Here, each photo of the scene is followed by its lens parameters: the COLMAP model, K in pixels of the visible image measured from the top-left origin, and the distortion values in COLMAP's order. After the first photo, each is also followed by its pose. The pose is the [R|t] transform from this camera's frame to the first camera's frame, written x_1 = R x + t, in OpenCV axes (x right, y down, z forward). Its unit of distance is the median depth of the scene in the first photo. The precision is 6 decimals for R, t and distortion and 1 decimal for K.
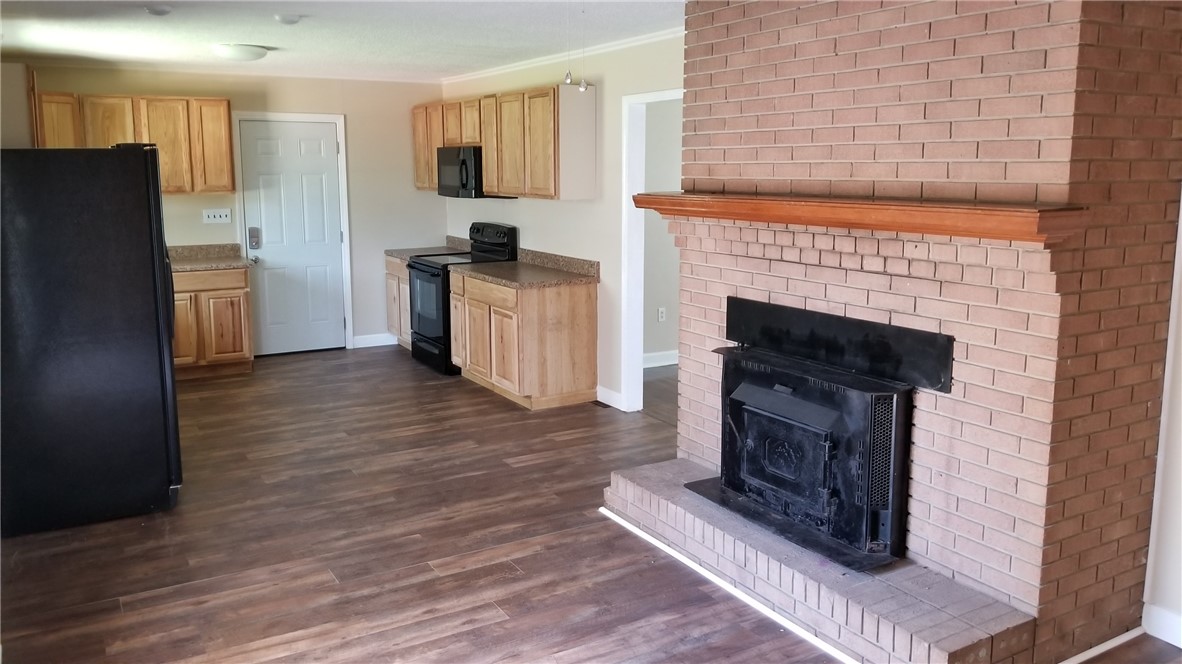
lens RADIAL K [[929.9, 0, 575.4], [0, 929.9, 309.2], [0, 0, 1]] dist [0.086374, -0.114526]
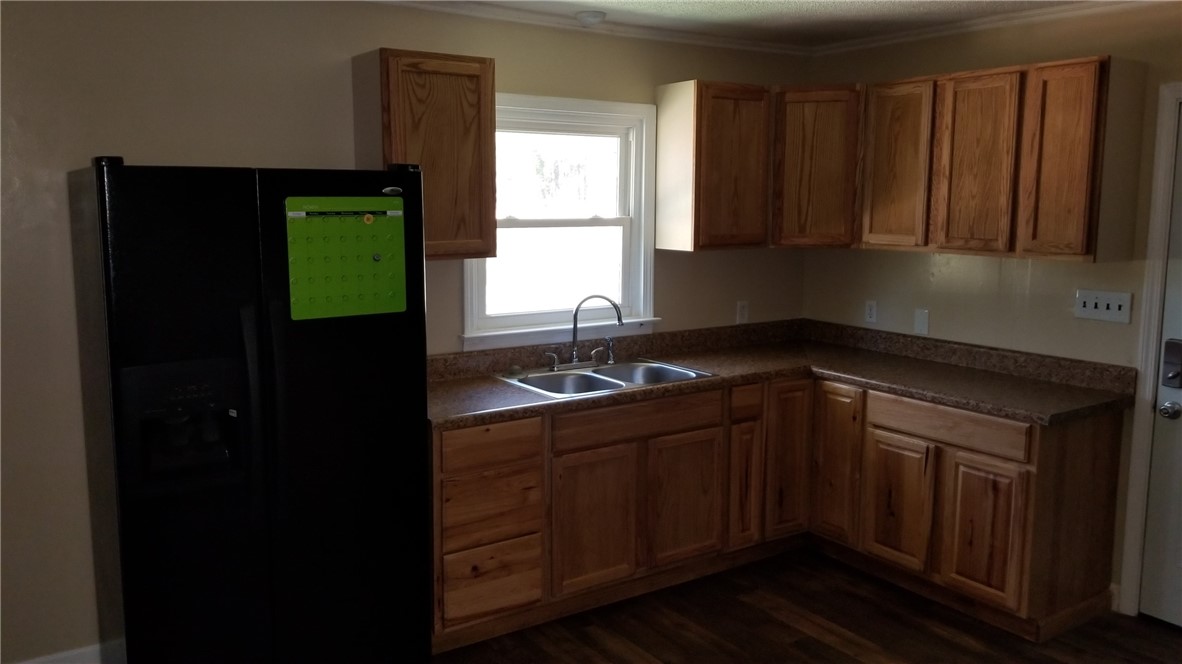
lens RADIAL K [[929.9, 0, 575.4], [0, 929.9, 309.2], [0, 0, 1]] dist [0.086374, -0.114526]
pose [[0.086988, 0.129474, -0.987760, 0.079314], [-0.160868, 0.980331, 0.114333, -0.114767], [0.983135, 0.148953, 0.106105, 0.718550]]
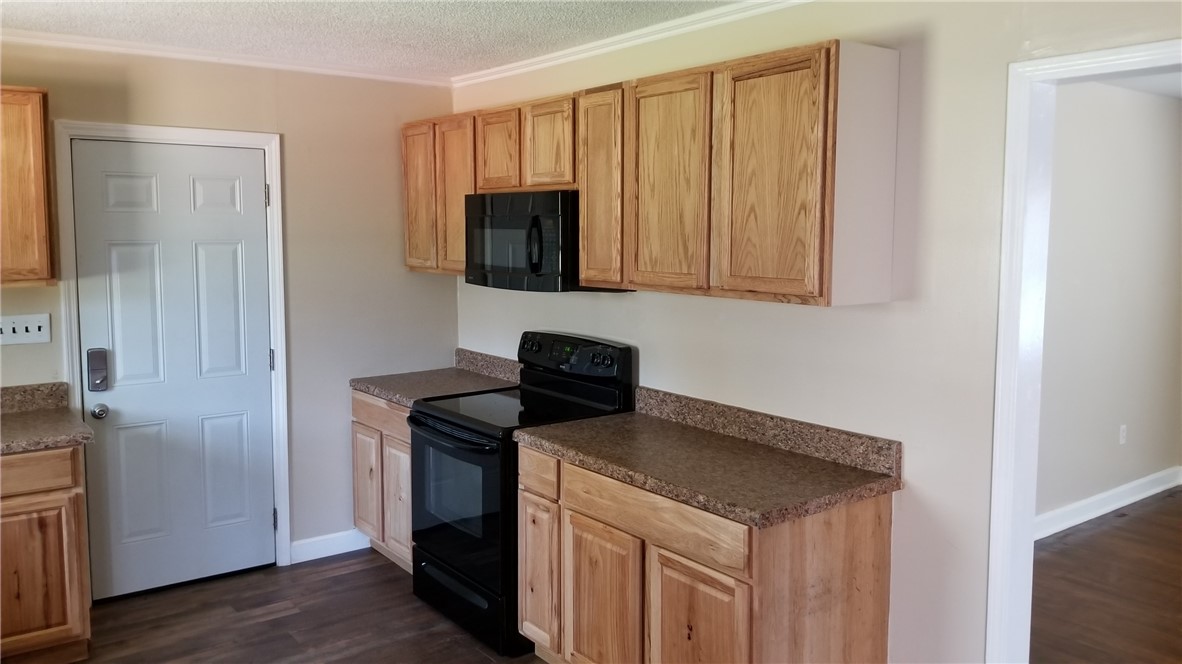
lens RADIAL K [[926.1, 0, 575.5], [0, 926.1, 315.5], [0, 0, 1]] dist [0.080693, -0.127121]
pose [[0.992658, -0.007694, 0.120706, -0.158860], [0.014963, 0.998121, -0.059426, -0.076415], [-0.120022, 0.060795, 0.990908, 0.501319]]
